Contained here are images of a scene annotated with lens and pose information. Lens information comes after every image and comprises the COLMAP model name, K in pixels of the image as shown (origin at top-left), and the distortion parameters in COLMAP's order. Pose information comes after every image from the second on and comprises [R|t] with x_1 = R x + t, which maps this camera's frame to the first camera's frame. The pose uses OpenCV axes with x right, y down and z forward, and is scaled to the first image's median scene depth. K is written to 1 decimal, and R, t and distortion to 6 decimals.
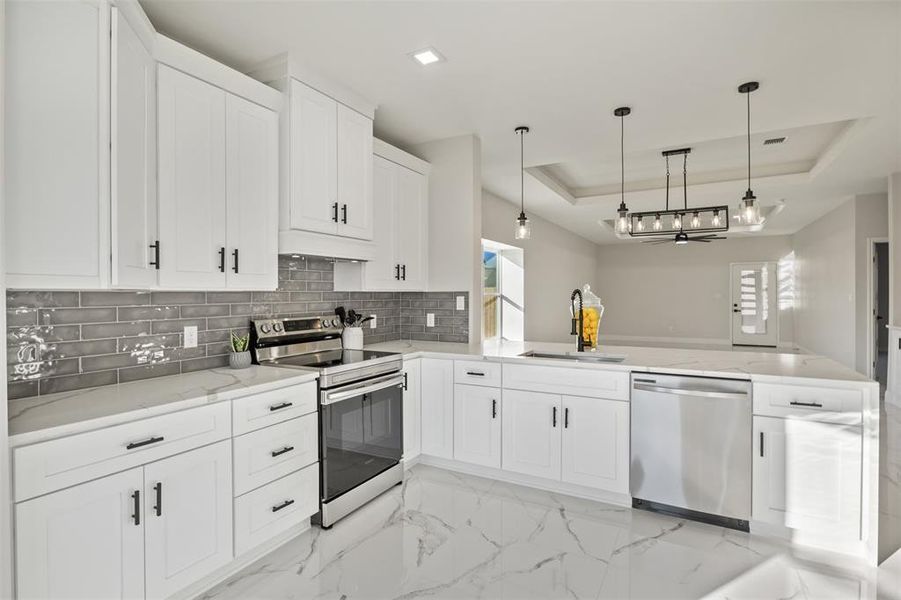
lens RADIAL K [[441.2, 0, 453.4], [0, 441.2, 298.1], [0, 0, 1]] dist [-0.016053, 0.000458]
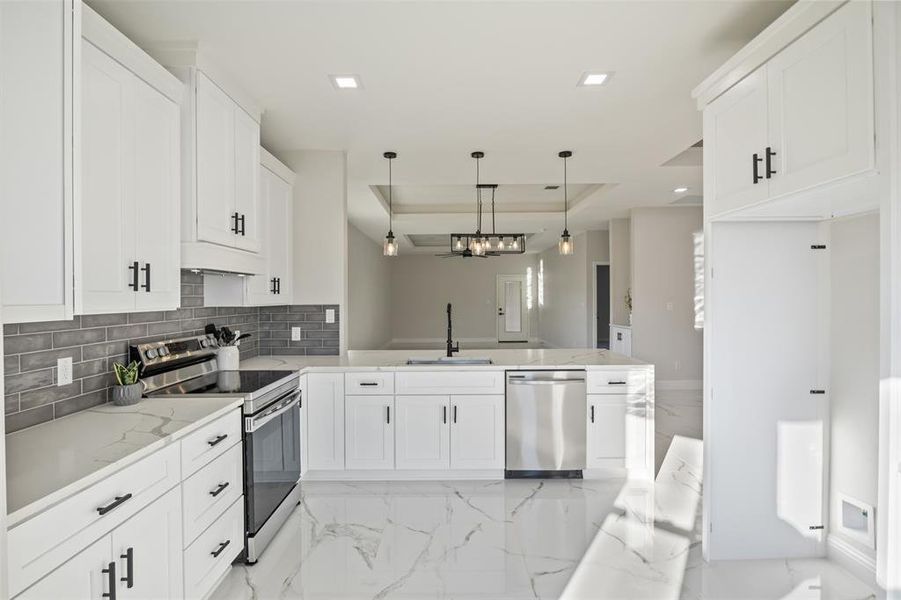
lens RADIAL K [[441.2, 0, 448.3], [0, 441.2, 302.2], [0, 0, 1]] dist [-0.016053, 0.000458]
pose [[0.872708, -0.006494, 0.488199, -0.329361], [0.006095, 0.999979, 0.002407, -0.029110], [-0.488204, 0.000875, 0.872729, -0.016712]]
